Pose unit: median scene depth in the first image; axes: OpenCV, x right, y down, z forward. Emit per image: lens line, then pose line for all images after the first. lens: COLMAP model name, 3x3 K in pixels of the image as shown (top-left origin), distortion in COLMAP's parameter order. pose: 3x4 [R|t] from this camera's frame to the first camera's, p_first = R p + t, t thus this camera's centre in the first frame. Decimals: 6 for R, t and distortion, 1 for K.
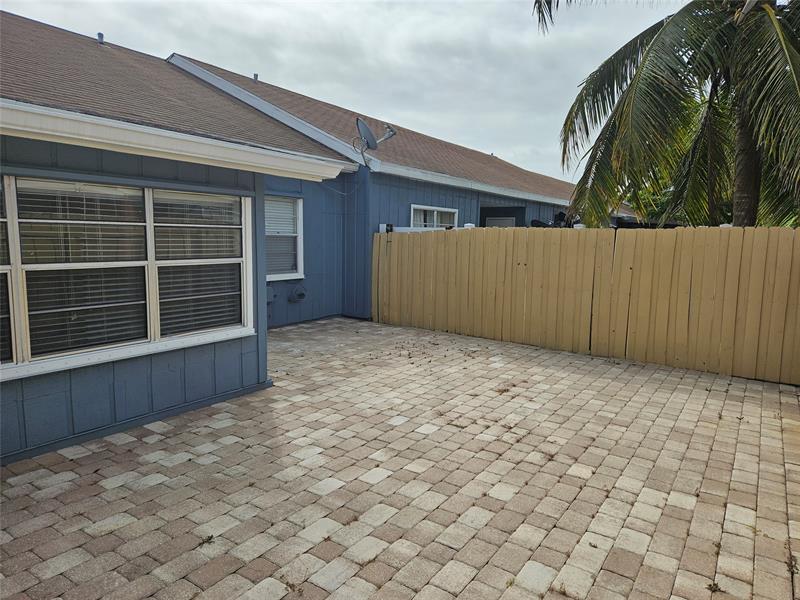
lens RADIAL K [[534.2, 0, 400.0], [0, 534.2, 296.1], [0, 0, 1]] dist [0.086058, -0.084104]
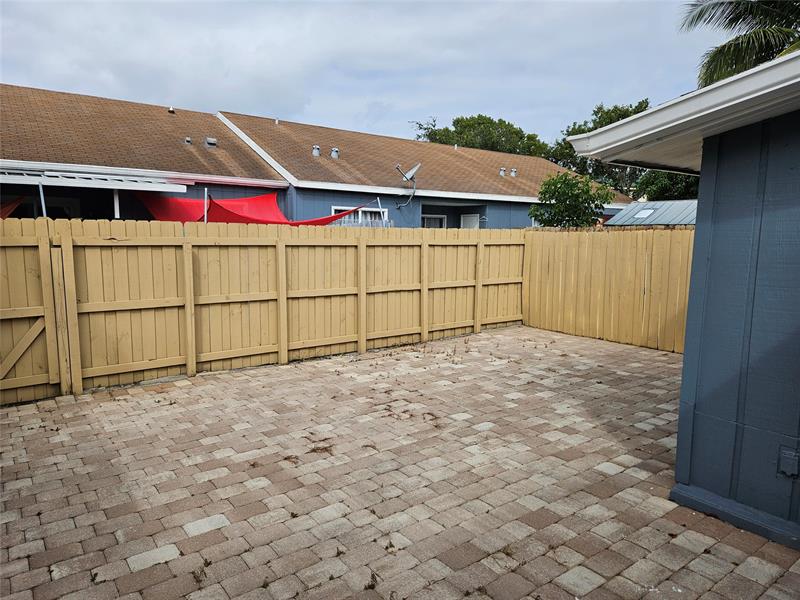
lens RADIAL K [[534.2, 0, 400.0], [0, 534.2, 296.1], [0, 0, 1]] dist [0.086058, -0.084104]
pose [[-0.949153, -0.068029, 0.307377, -0.150324], [0.004524, 0.973325, 0.229387, -0.241104], [-0.314782, 0.219114, -0.923527, 1.985843]]
